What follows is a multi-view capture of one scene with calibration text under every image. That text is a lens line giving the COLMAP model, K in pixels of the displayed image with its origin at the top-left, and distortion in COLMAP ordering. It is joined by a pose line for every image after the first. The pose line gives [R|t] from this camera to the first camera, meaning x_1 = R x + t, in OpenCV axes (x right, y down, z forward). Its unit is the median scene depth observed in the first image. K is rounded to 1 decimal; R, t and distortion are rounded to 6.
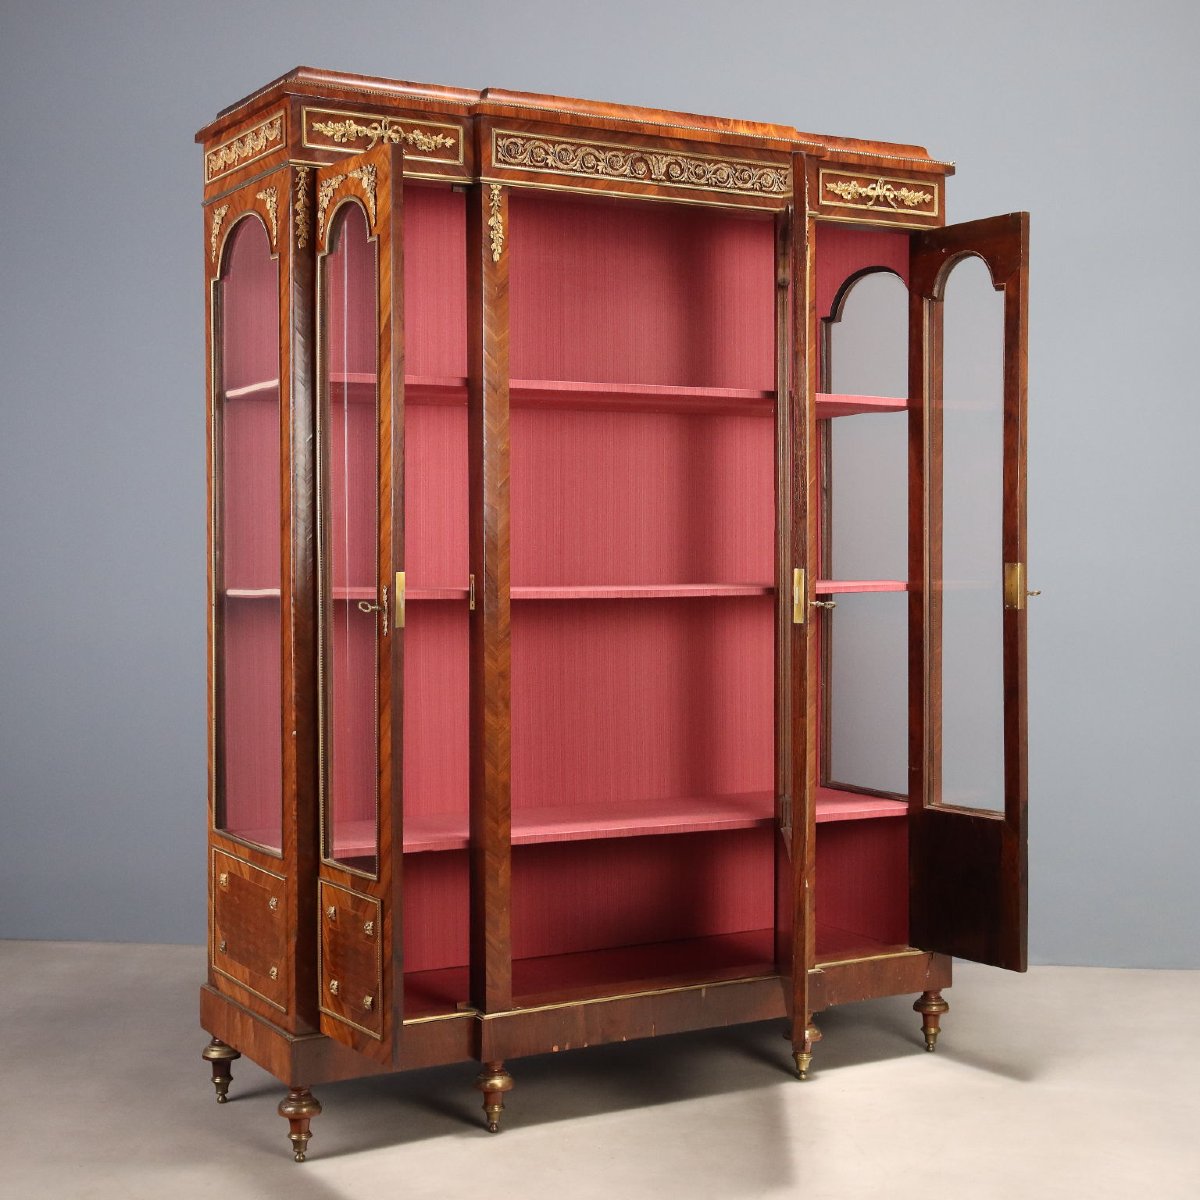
lens RADIAL K [[1889.8, 0, 600.0], [0, 1889.8, 600.0], [0, 0, 1]] dist [-0.010775, -0.068089]
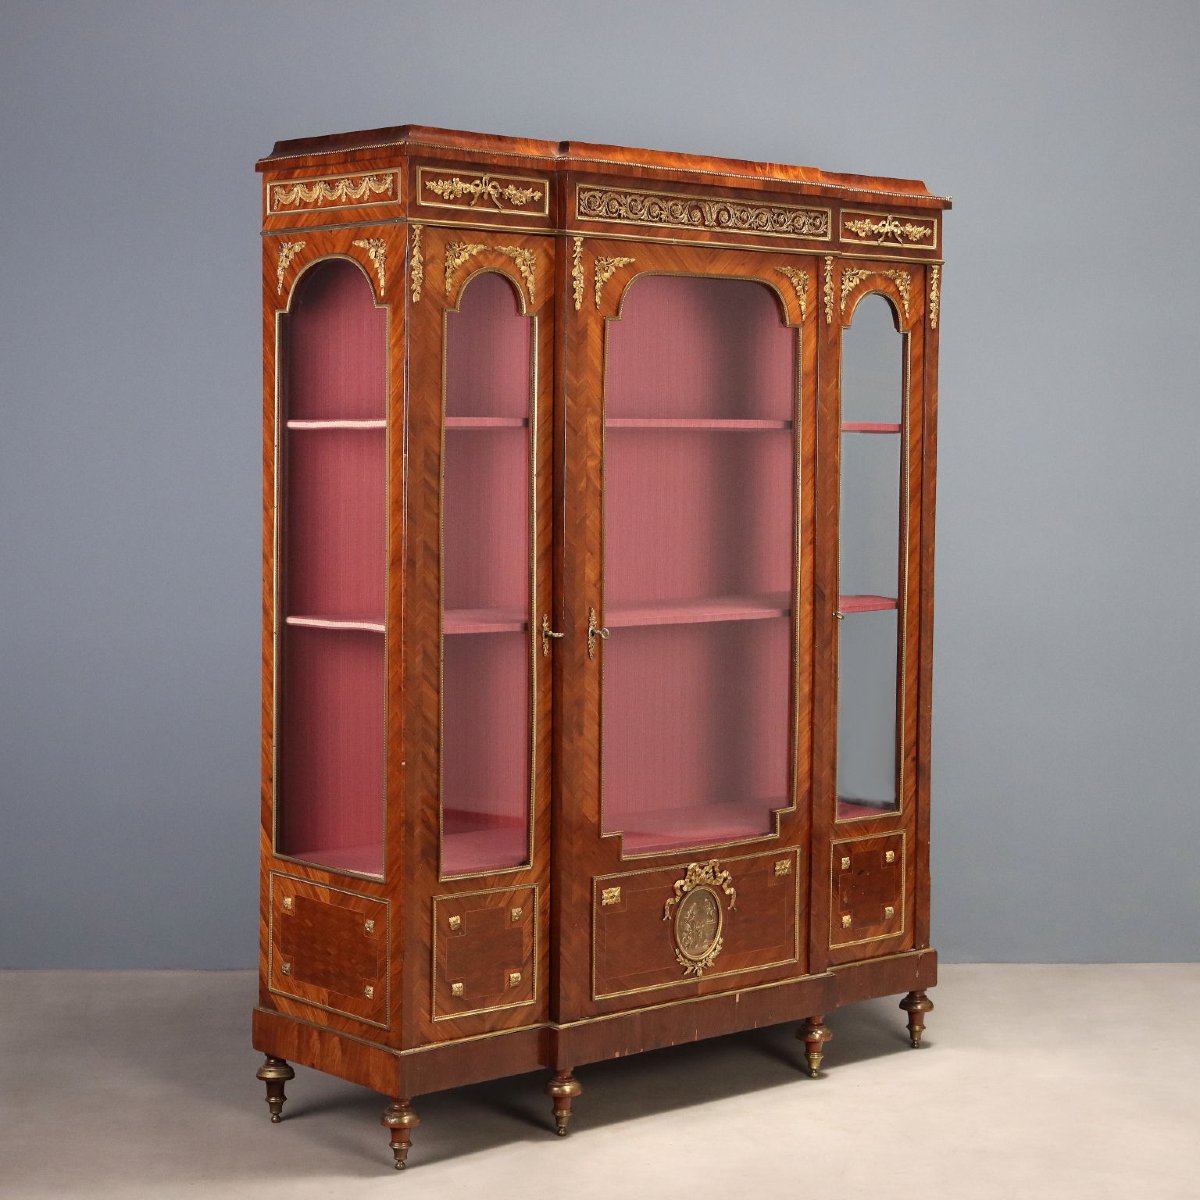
lens RADIAL K [[2472.7, 0, 600.0], [0, 2472.7, 600.0], [0, 0, 1]] dist [-0.016360, -0.024590]
pose [[0.980274, -0.001662, 0.197635, -0.298505], [-0.006099, 0.999234, 0.038654, -0.068167], [-0.197548, -0.039096, 0.979513, -0.333844]]
